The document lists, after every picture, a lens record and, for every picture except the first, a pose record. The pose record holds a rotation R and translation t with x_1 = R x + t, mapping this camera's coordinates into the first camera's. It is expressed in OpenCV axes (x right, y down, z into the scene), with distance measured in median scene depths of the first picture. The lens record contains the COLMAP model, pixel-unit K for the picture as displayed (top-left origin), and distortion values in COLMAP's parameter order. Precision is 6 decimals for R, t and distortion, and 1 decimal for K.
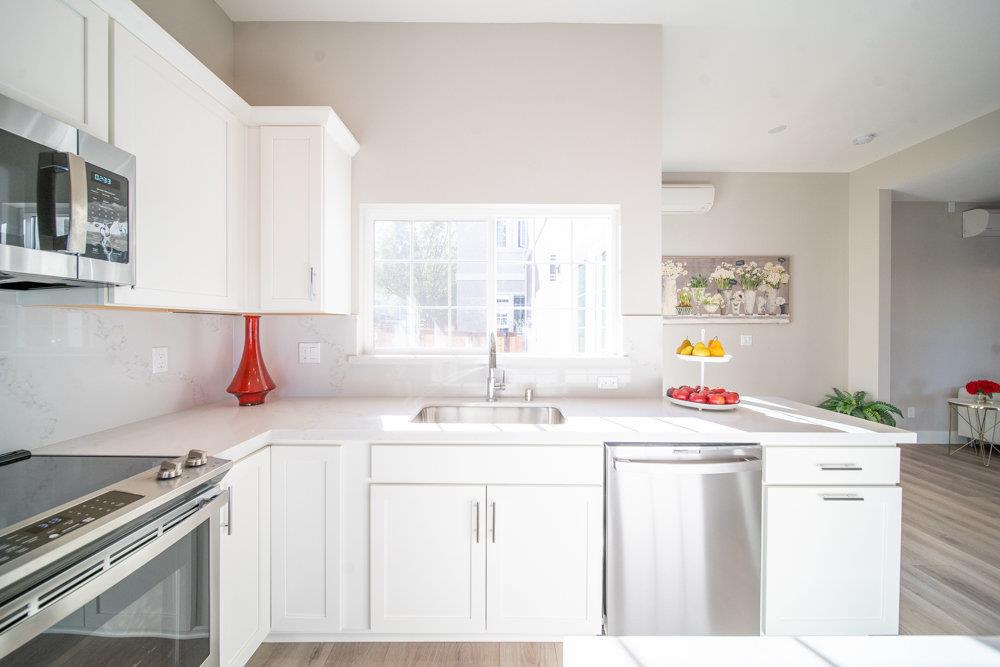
lens RADIAL K [[358.8, 0, 498.1], [0, 358.8, 329.2], [0, 0, 1]] dist [-0.000115, -0.000187]
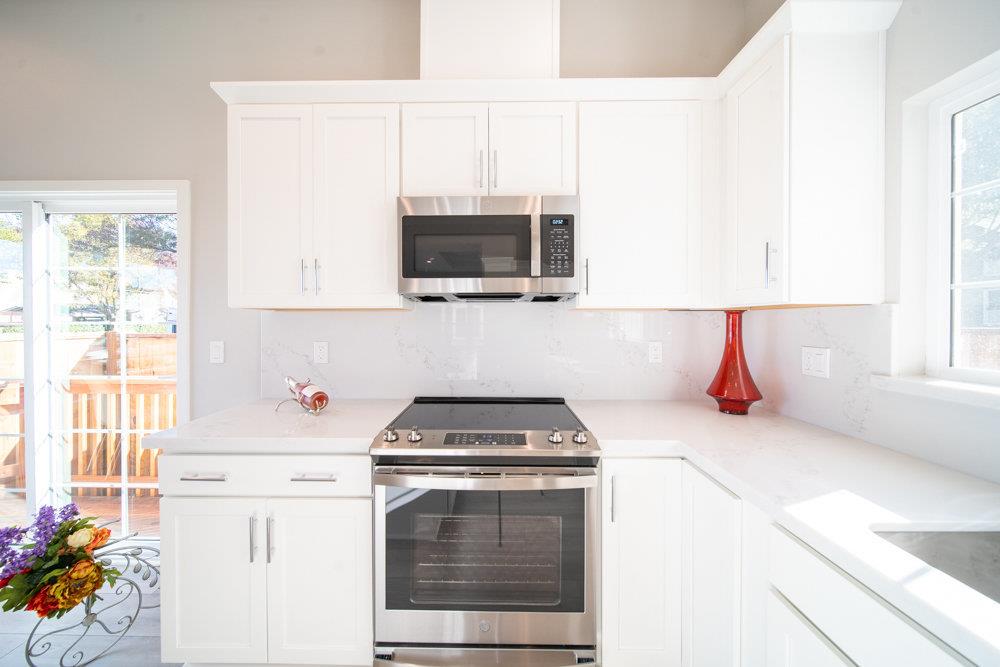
lens RADIAL K [[356.4, 0, 494.8], [0, 356.4, 324.9], [0, 0, 1]] dist [0.000453, -0.000104]
pose [[-0.009358, 0.005369, -0.999942, 0.087876], [-0.007589, 0.999956, 0.005440, -0.001858], [0.999927, 0.007640, -0.009317, 0.195037]]
